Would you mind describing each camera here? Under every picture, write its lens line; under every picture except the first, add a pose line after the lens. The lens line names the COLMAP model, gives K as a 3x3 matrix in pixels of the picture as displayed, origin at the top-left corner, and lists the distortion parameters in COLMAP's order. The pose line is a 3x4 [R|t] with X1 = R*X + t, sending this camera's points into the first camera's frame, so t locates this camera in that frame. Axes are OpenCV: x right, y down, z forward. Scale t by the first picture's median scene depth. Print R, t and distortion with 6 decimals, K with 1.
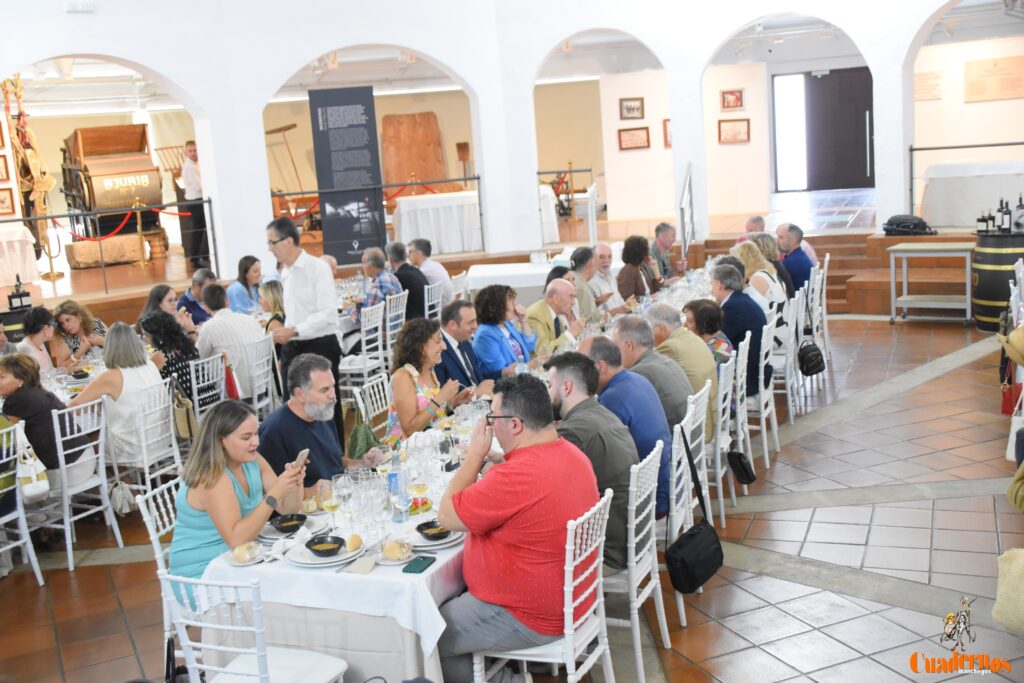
lens RADIAL K [[1194.8, 0, 505.0], [0, 1194.8, 335.3], [0, 0, 1]] dist [0.024008, 0.000000]
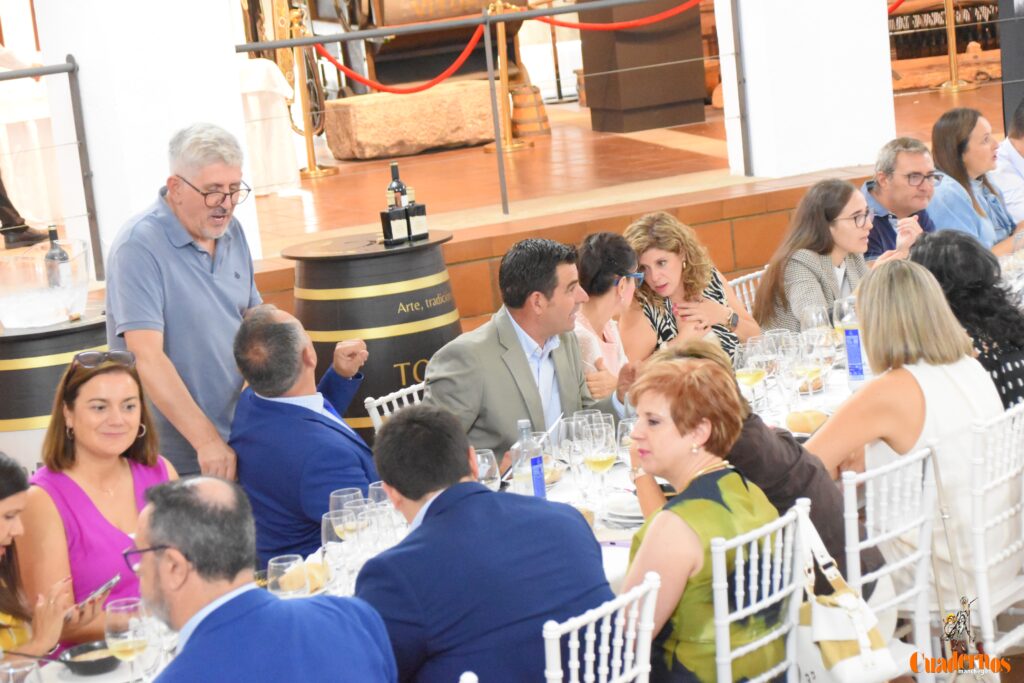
lens RADIAL K [[2855.1, 0, 505.0], [0, 2855.1, 342.4], [0, 0, 1]] dist [0.580955, 0.000000]
pose [[0.982776, 0.001838, -0.184792, -0.154638], [-0.001201, 0.999993, 0.003561, 0.007382], [0.184797, -0.003278, 0.982771, 0.013610]]
